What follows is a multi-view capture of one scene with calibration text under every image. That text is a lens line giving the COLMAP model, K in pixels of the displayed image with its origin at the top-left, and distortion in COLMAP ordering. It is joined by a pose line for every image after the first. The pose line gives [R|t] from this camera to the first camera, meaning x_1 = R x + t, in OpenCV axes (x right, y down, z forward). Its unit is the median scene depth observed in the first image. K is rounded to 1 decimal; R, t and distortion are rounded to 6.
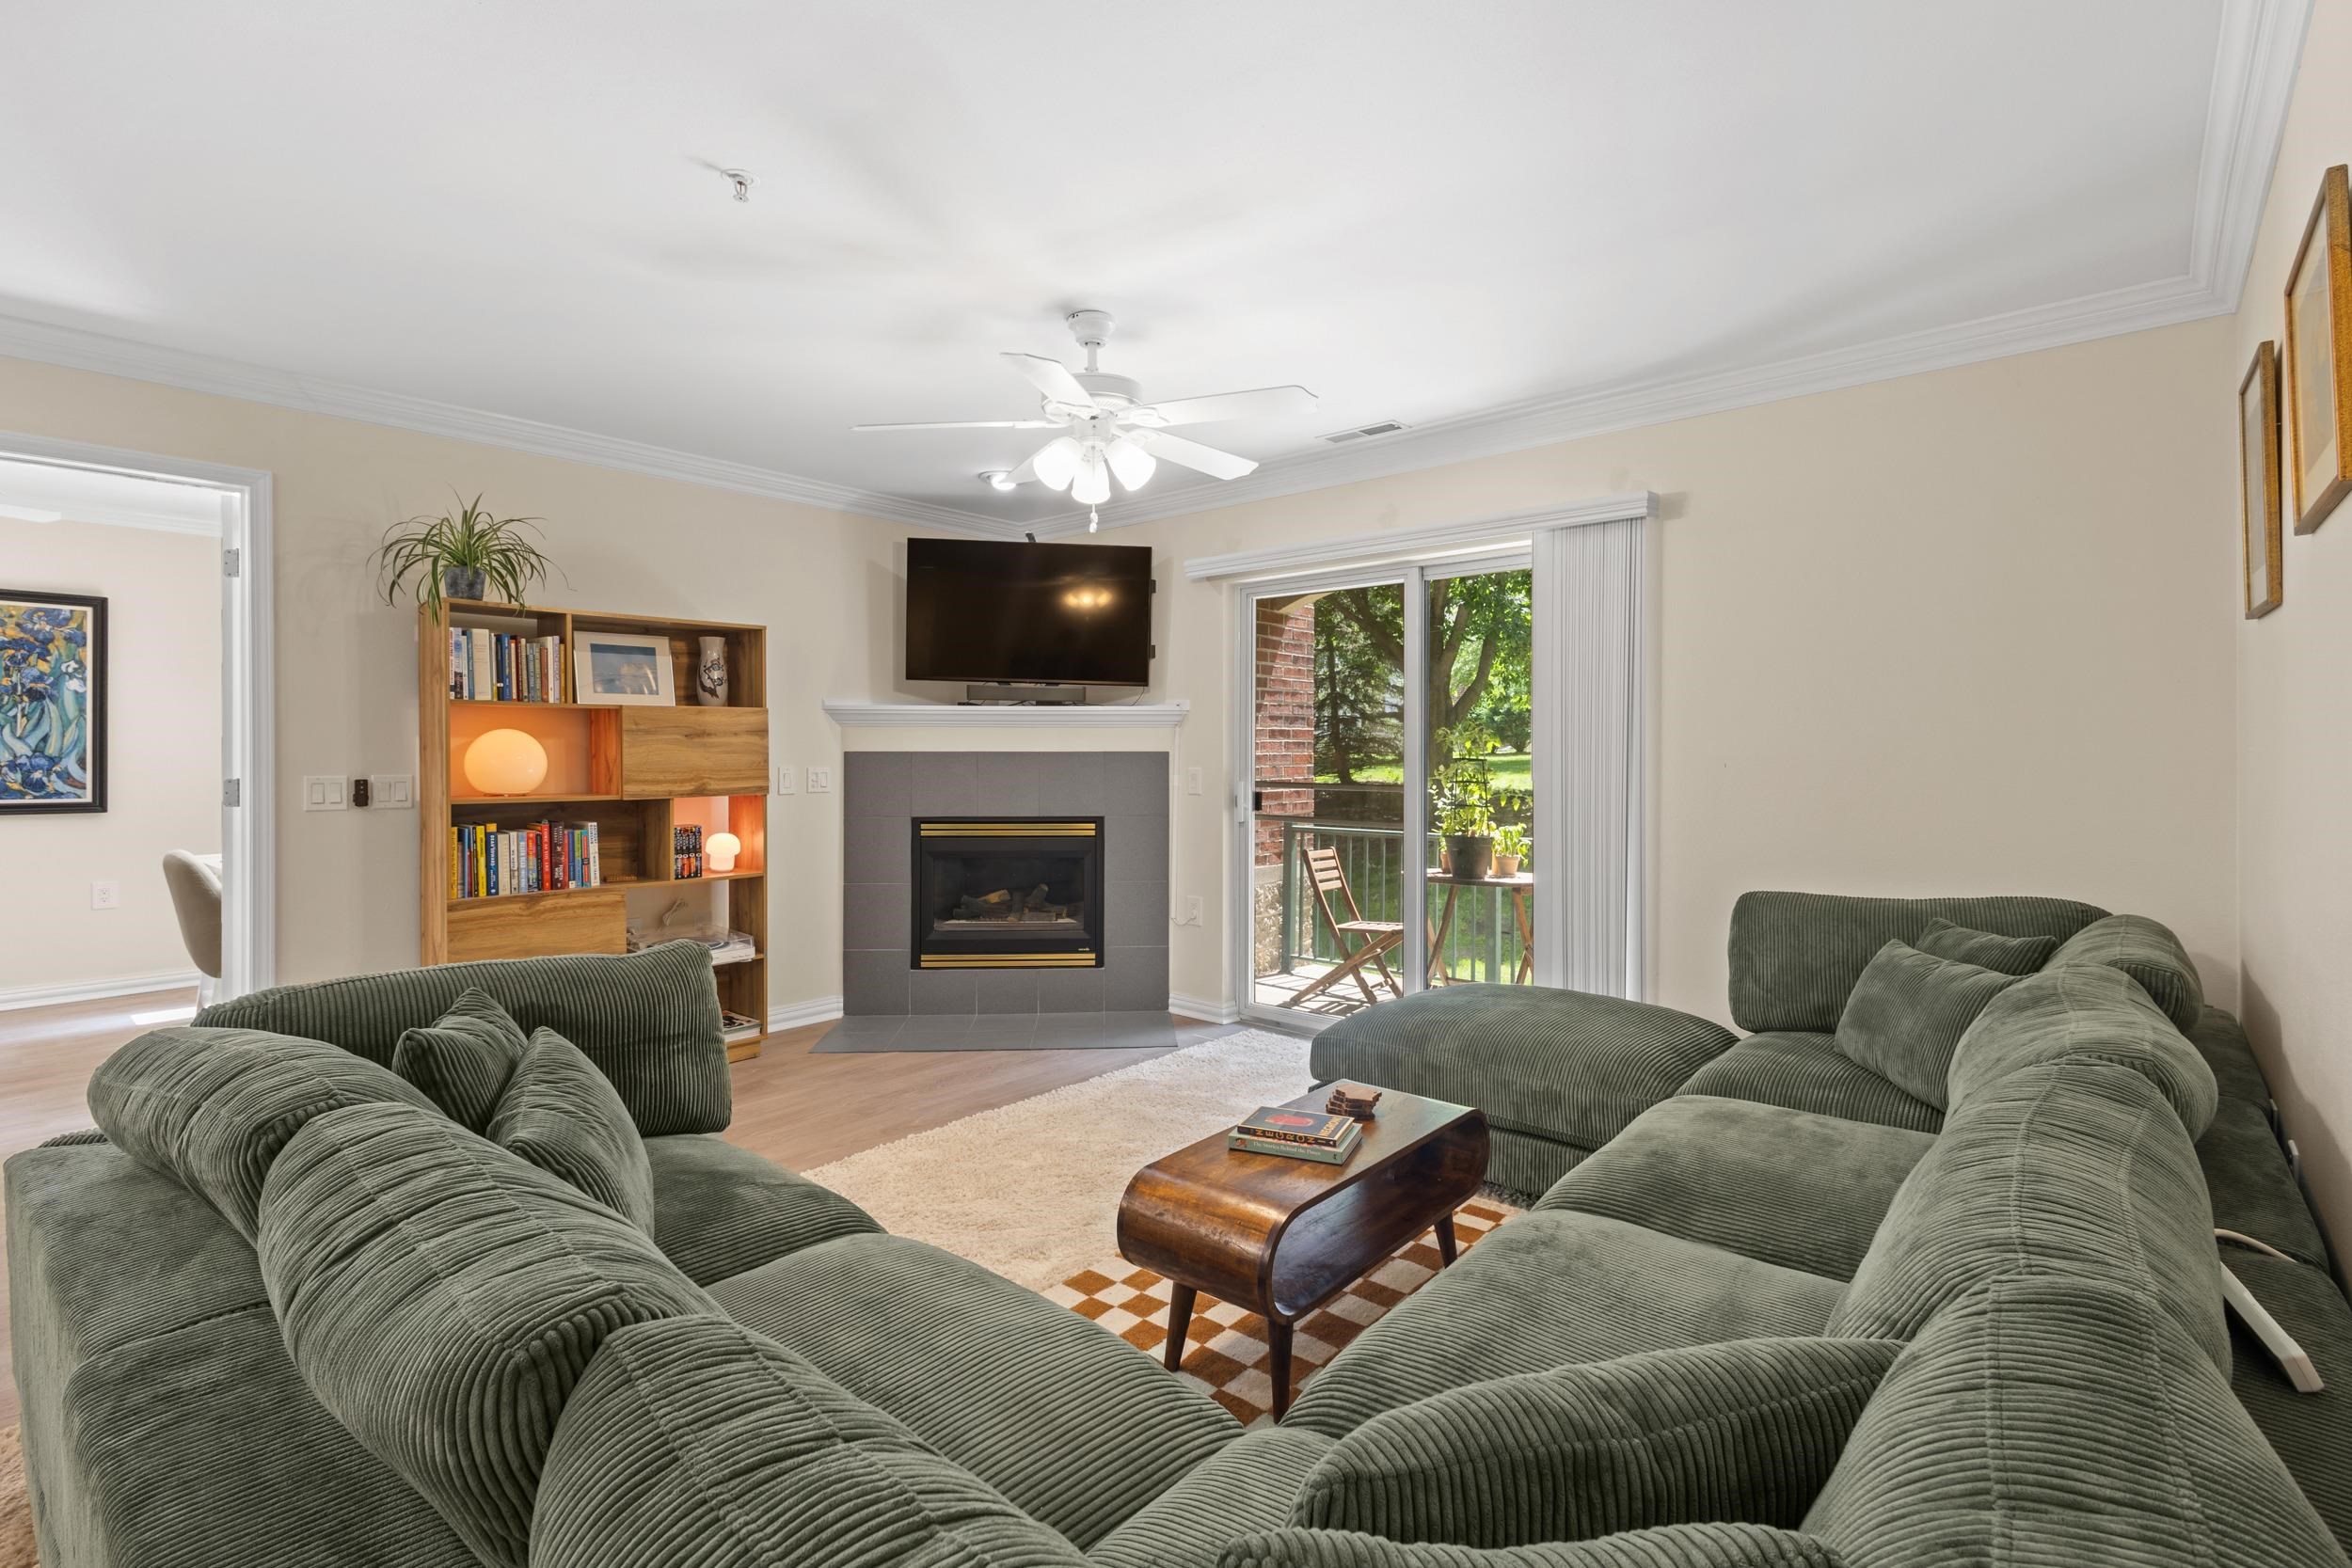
lens RADIAL K [[1100.9, 0, 1155.4], [0, 1100.9, 748.7], [0, 0, 1]] dist [0.032066, 0.000079]
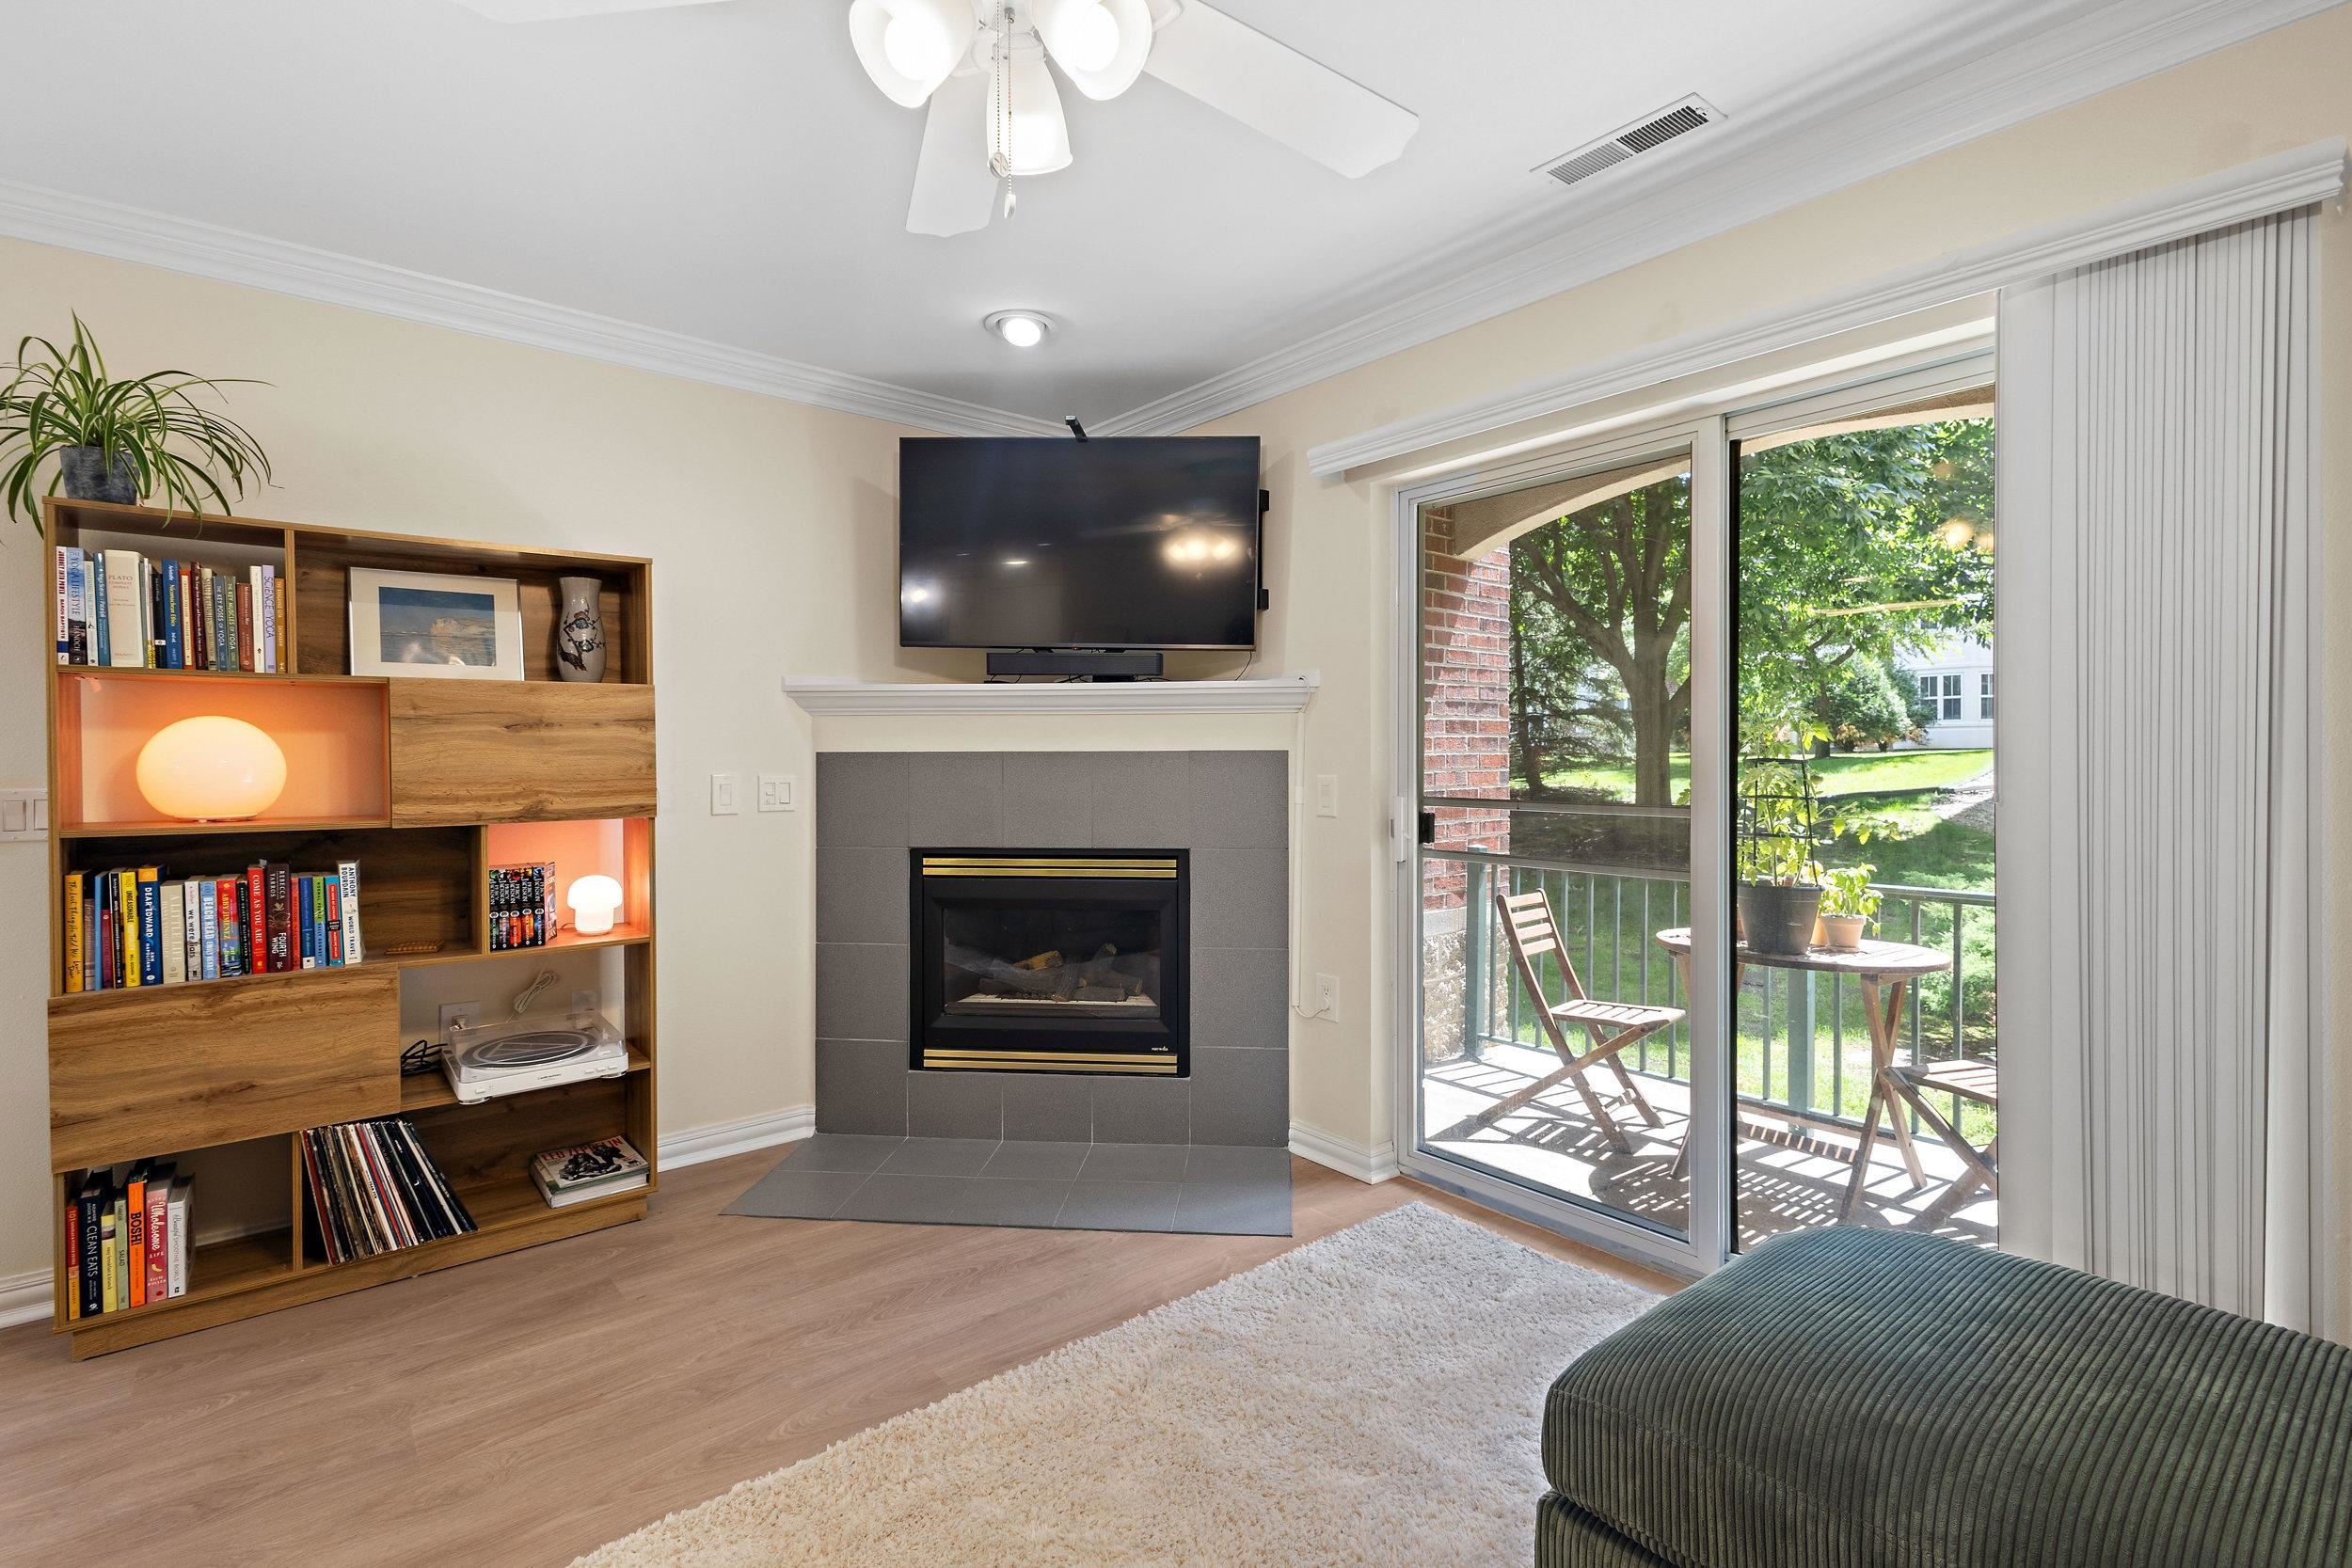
lens RADIAL K [[1078.4, 0, 1170.8], [0, 1078.4, 760.8], [0, 0, 1]] dist [0.005377, 0.000142]
pose [[0.989121, -0.002934, -0.147072, 0.040357], [0.004028, 0.999966, 0.007138, 0.004609], [0.147046, -0.007653, 0.989100, 0.387207]]
